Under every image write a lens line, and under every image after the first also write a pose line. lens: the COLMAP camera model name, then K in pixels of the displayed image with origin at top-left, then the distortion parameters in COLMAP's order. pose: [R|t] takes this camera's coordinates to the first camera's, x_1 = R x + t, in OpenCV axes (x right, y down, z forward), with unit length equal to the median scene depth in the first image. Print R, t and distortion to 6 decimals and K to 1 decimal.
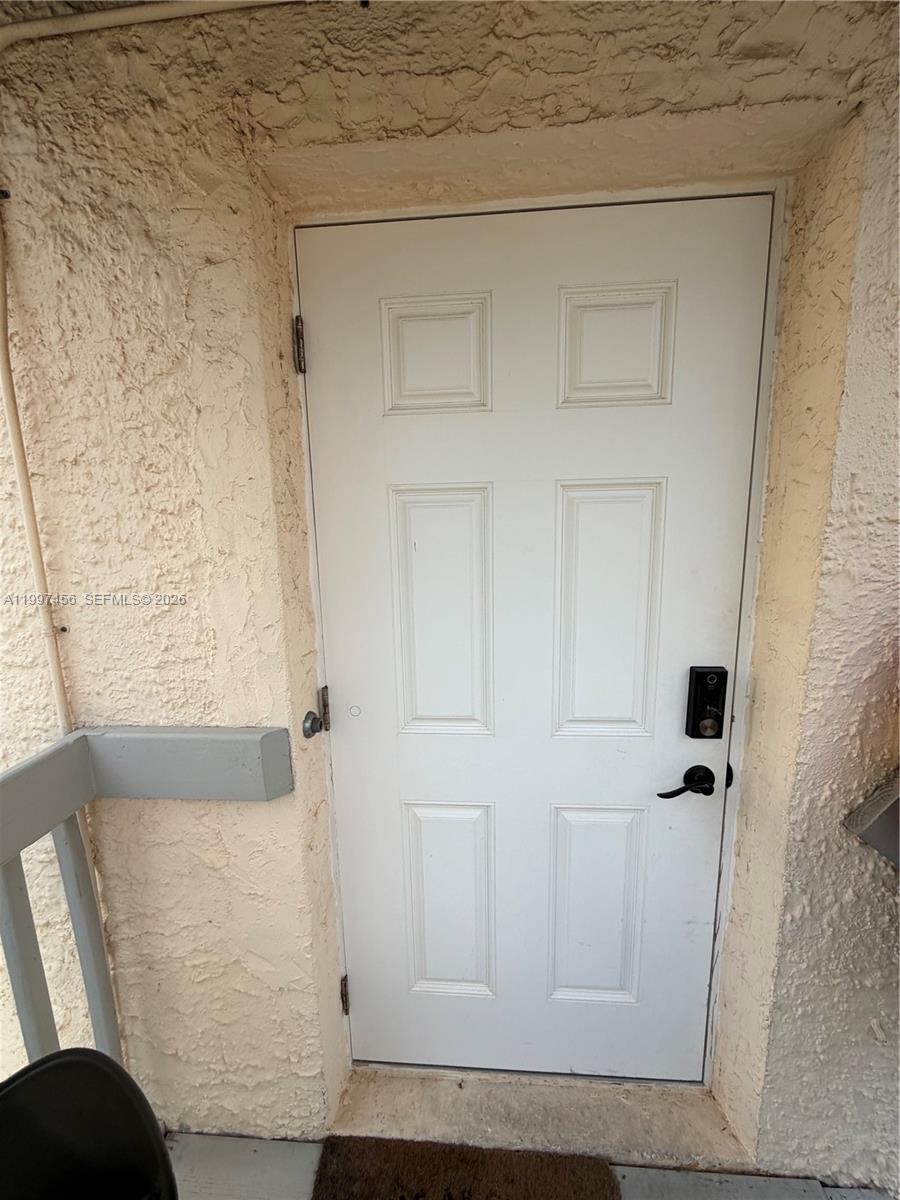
lens RADIAL K [[477.4, 0, 437.4], [0, 477.4, 598.3], [0, 0, 1]] dist [0.002009, -0.000474]
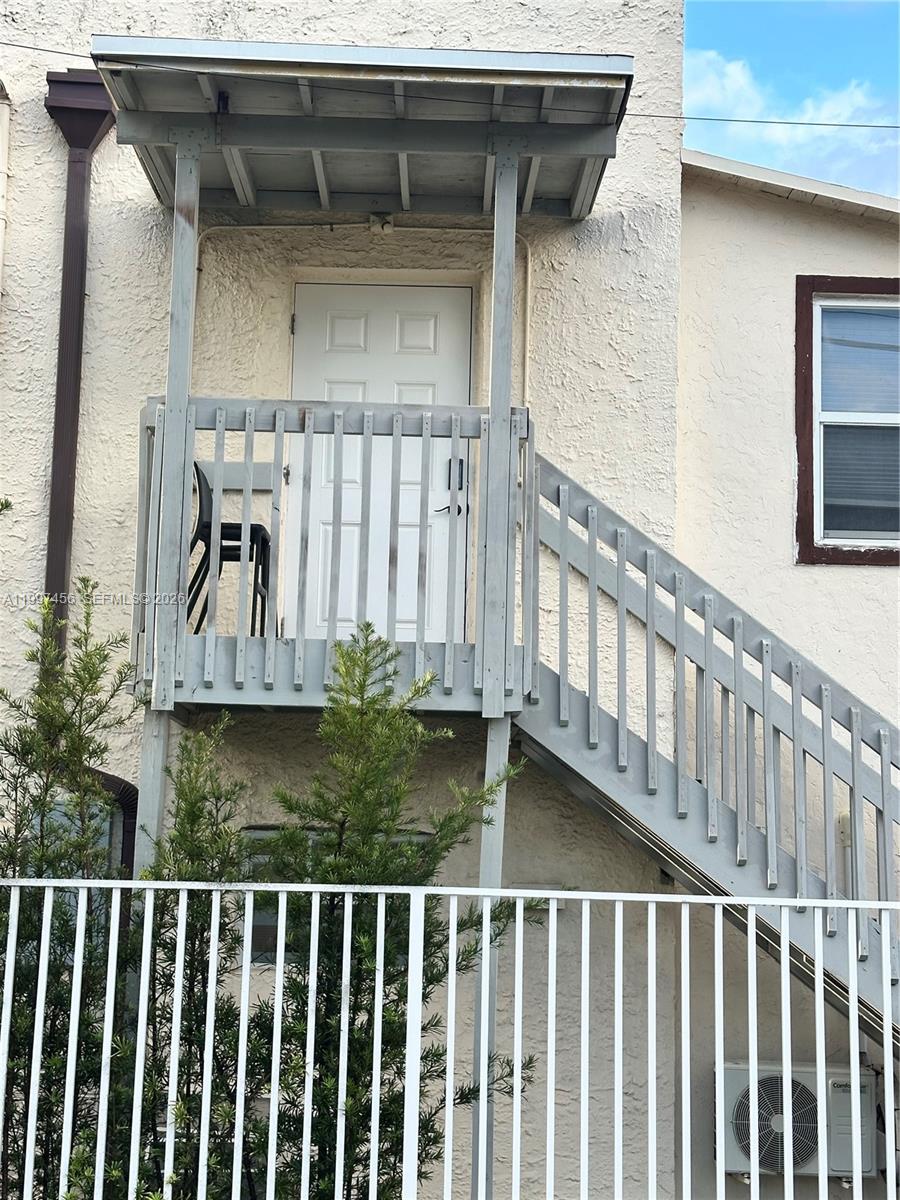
lens RADIAL K [[1830.7, 0, 450.4], [0, 1830.7, 593.0], [0, 0, 1]] dist [0.064038, 0.000000]
pose [[0.996398, 0.060277, 0.059650, 0.040850], [-0.039261, 0.951365, -0.305554, 3.828621], [-0.075166, 0.302111, 0.950305, -8.000657]]
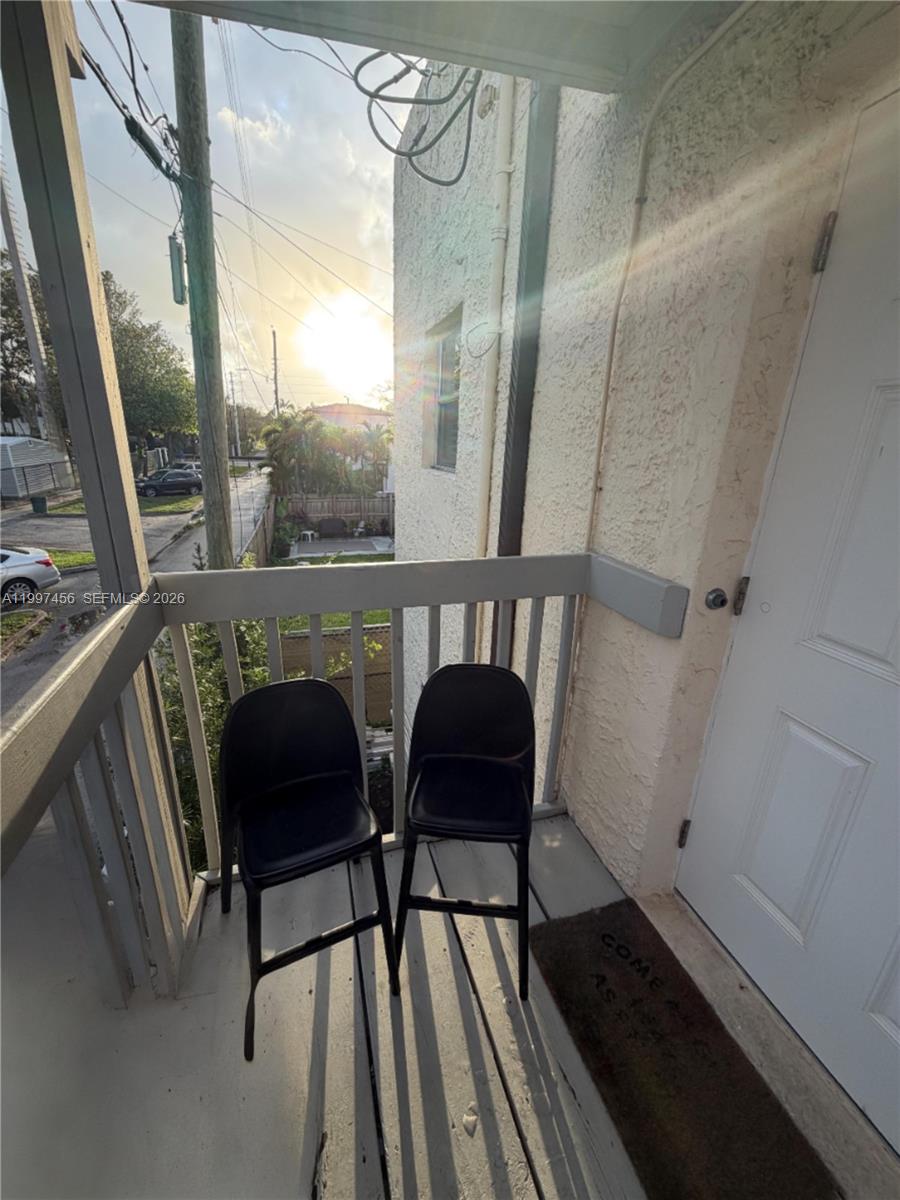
lens RADIAL K [[477.4, 0, 453.1], [0, 477.4, 600.7], [0, 0, 1]] dist [0.002009, -0.000474]
pose [[0.361752, 0.330961, -0.871551, 0.594024], [-0.204858, 0.940235, 0.272013, 0.084917], [0.909488, 0.080143, 0.407932, -0.096602]]
